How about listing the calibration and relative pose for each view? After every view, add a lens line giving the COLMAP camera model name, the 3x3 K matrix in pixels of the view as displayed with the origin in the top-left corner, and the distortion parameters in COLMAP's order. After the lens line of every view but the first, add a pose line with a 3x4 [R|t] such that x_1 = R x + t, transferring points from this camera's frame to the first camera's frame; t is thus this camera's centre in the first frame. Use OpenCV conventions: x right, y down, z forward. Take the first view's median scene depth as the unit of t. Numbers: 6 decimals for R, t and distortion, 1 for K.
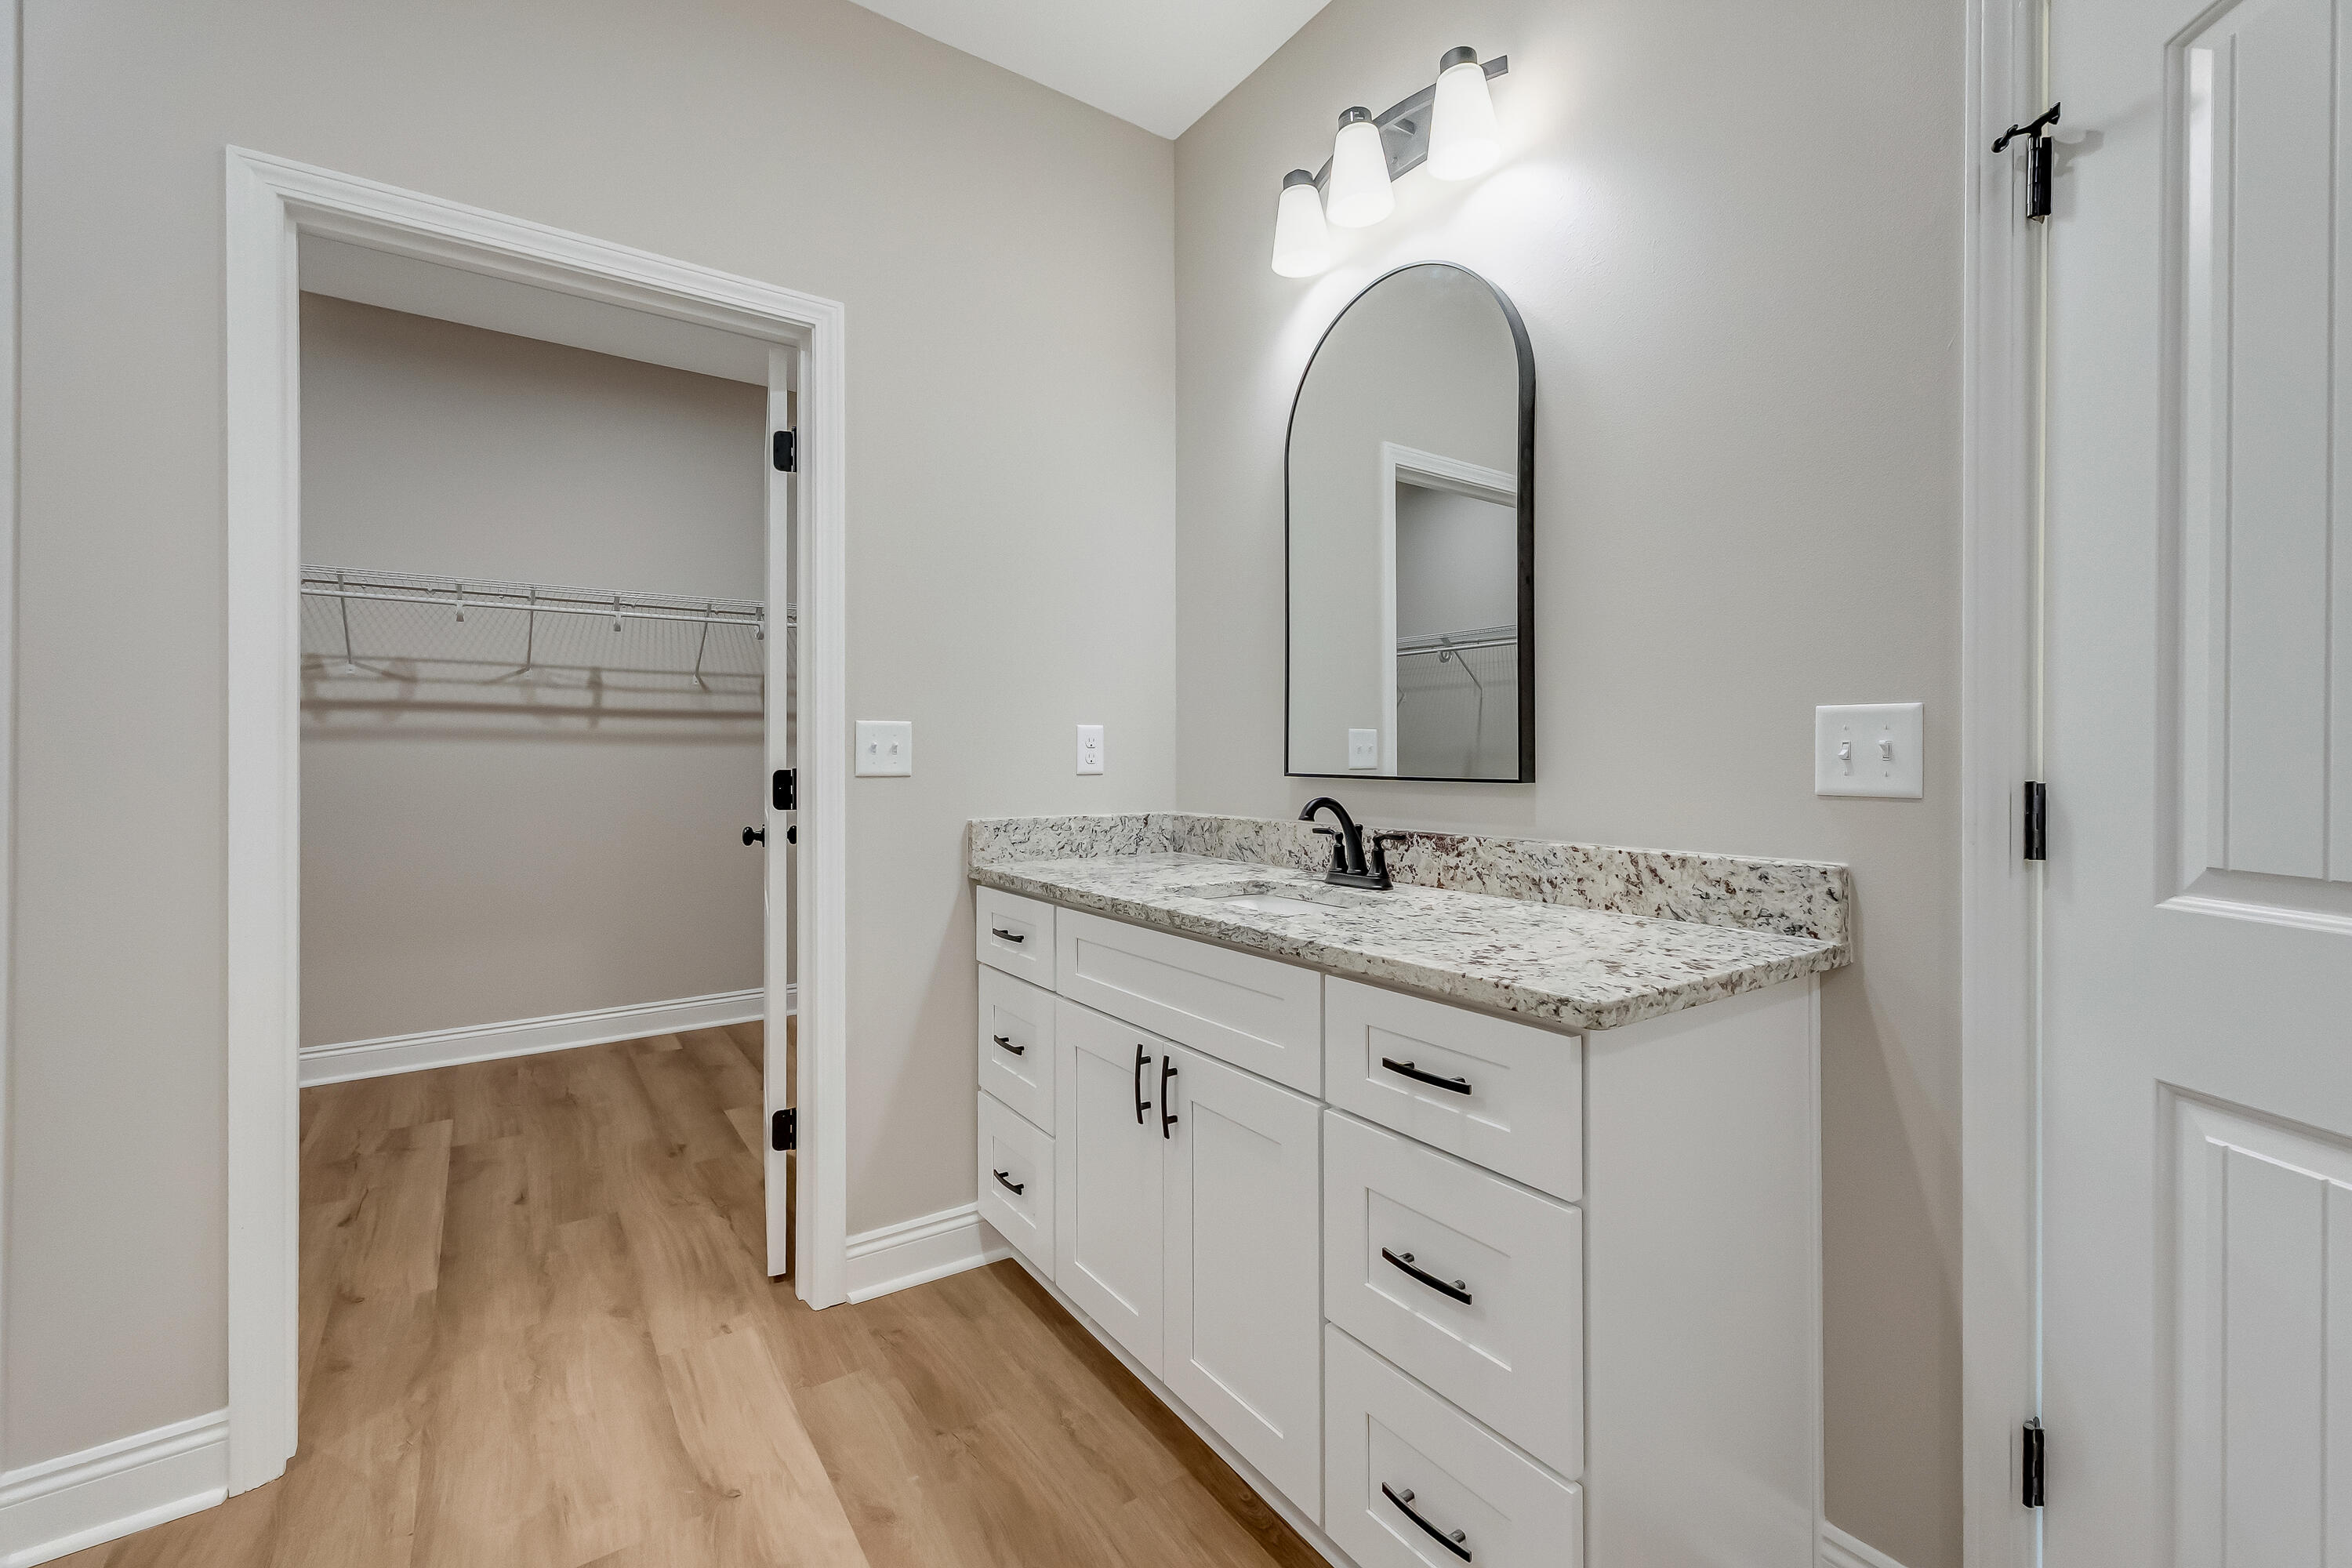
lens RADIAL K [[997.6, 0, 1188.9], [0, 997.6, 745.6], [0, 0, 1]] dist [0.002968, 0.000542]
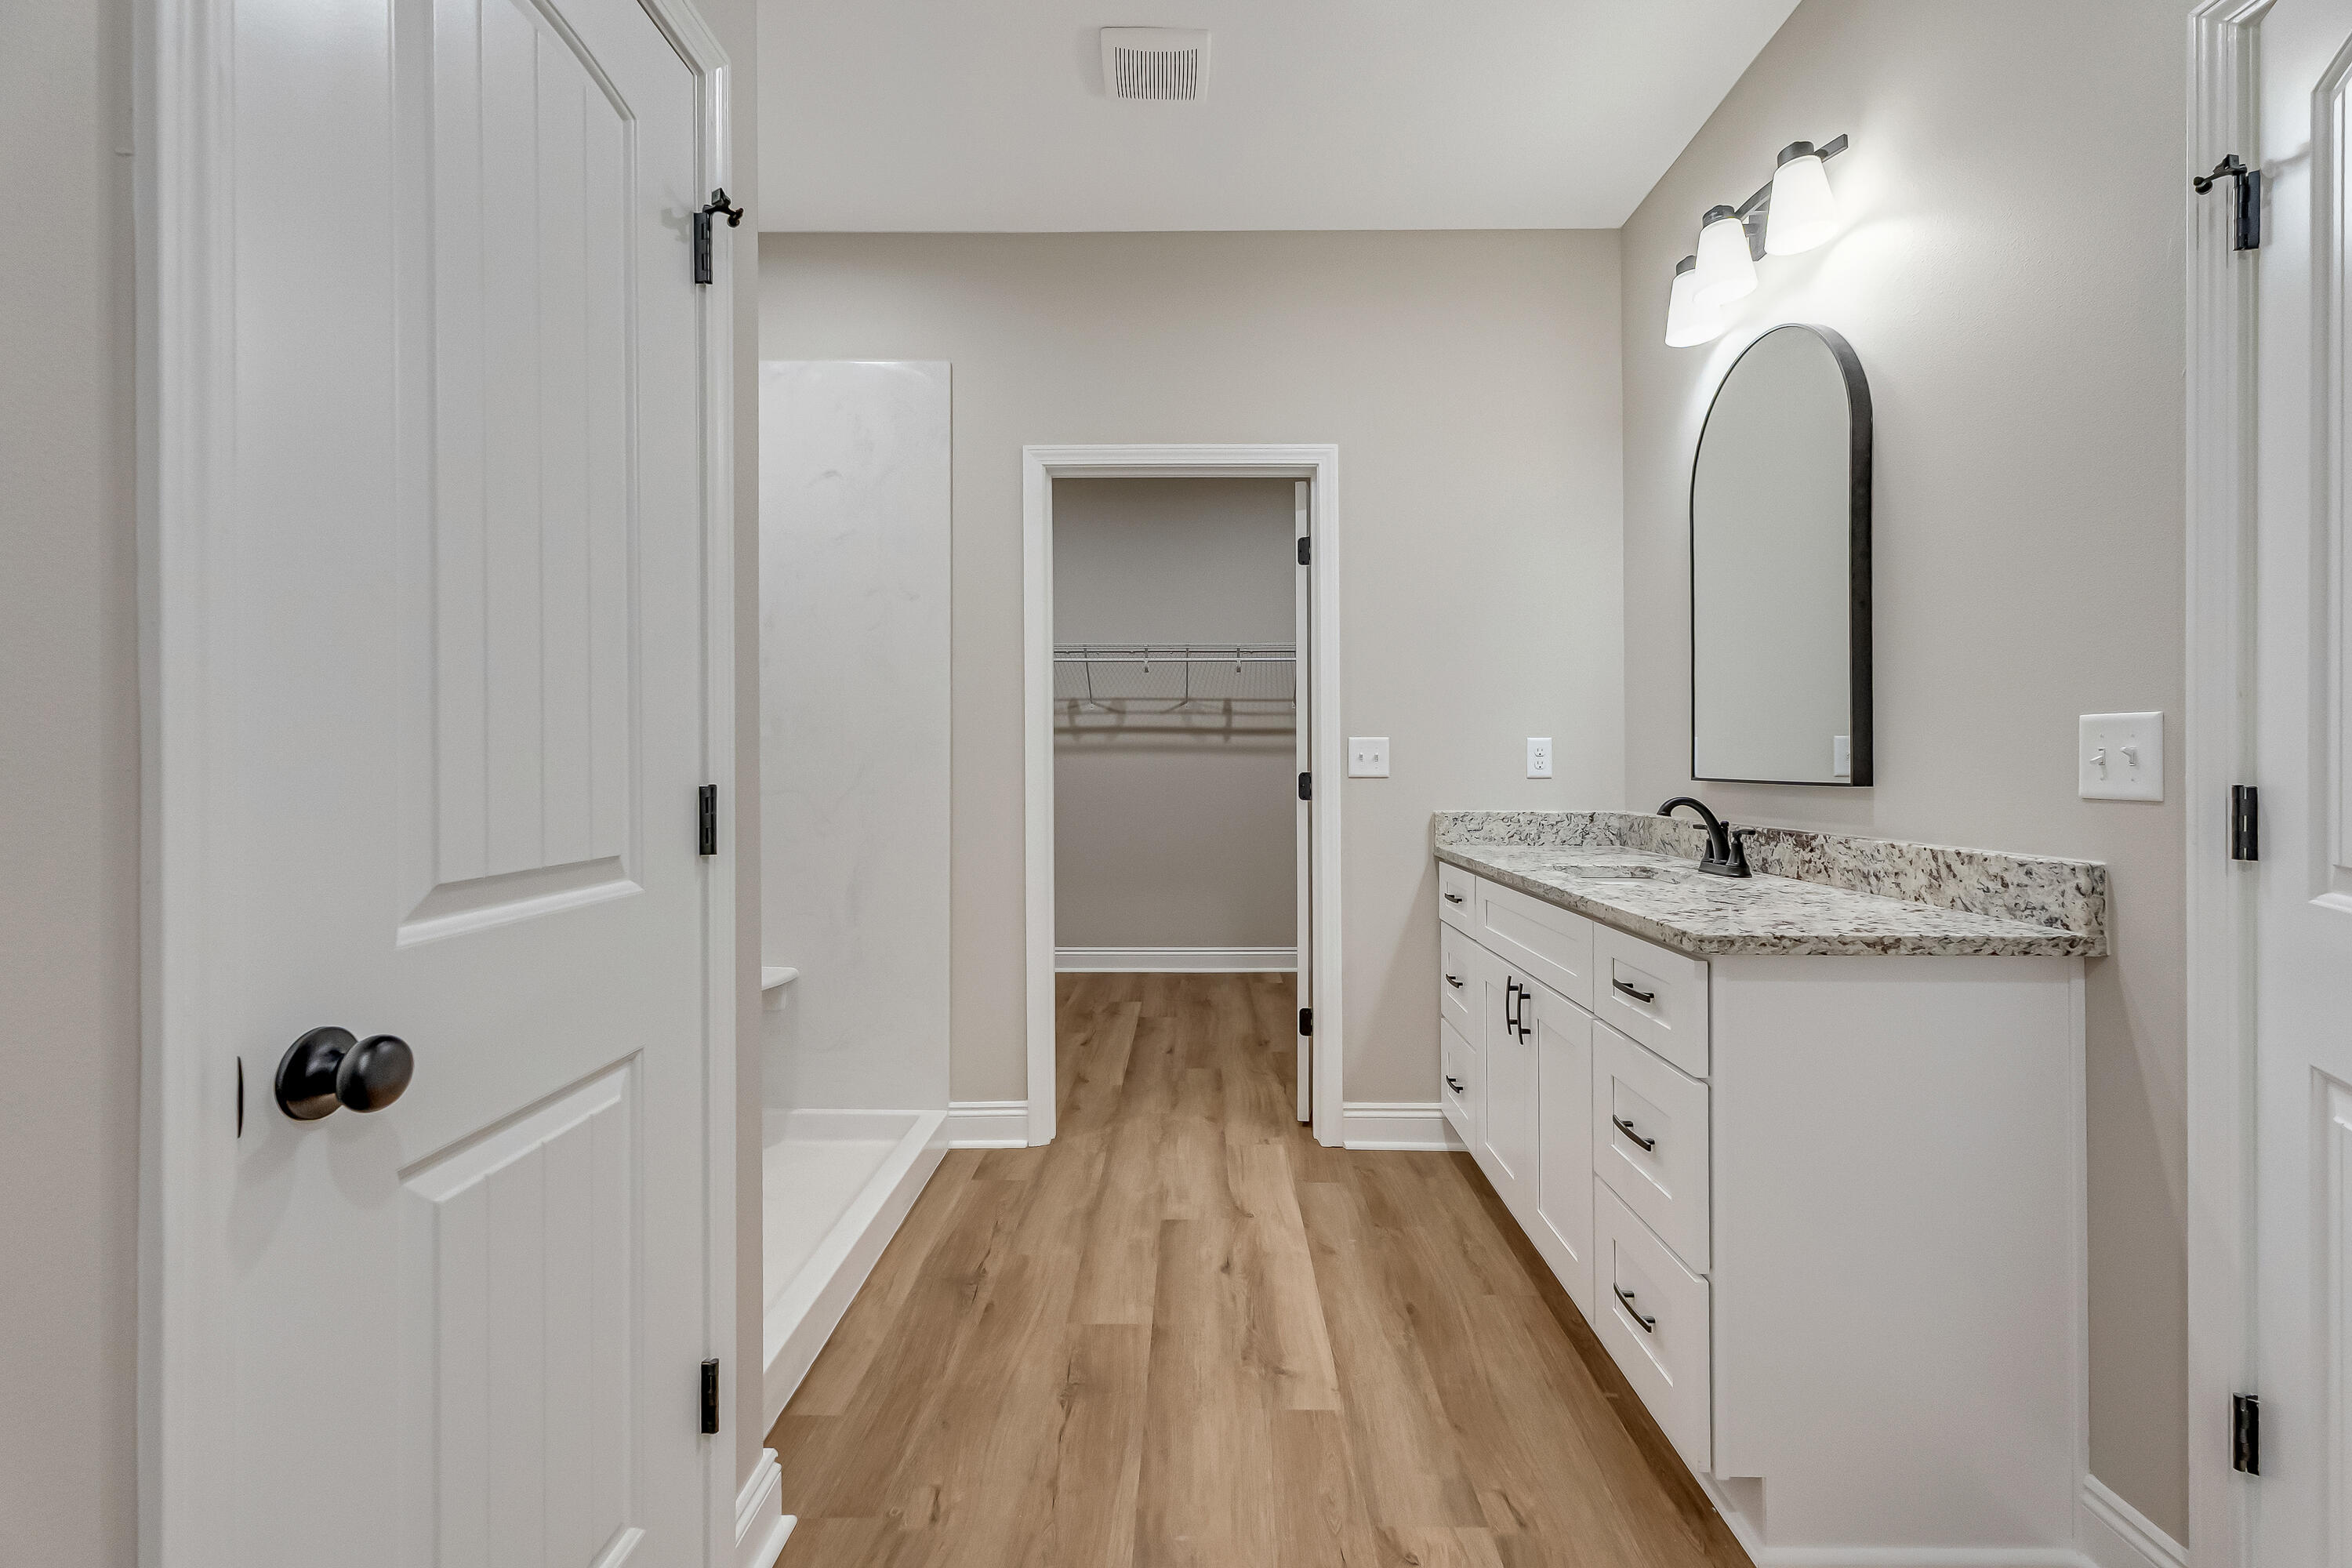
lens RADIAL K [[993.1, 0, 1182.5], [0, 993.1, 757.8], [0, 0, 1]] dist [0.000723, 0.000175]
pose [[0.808921, -0.003164, -0.587909, 0.331503], [0.005726, 0.999980, 0.002497, -0.001416], [0.587890, -0.005386, 0.808923, -0.298721]]
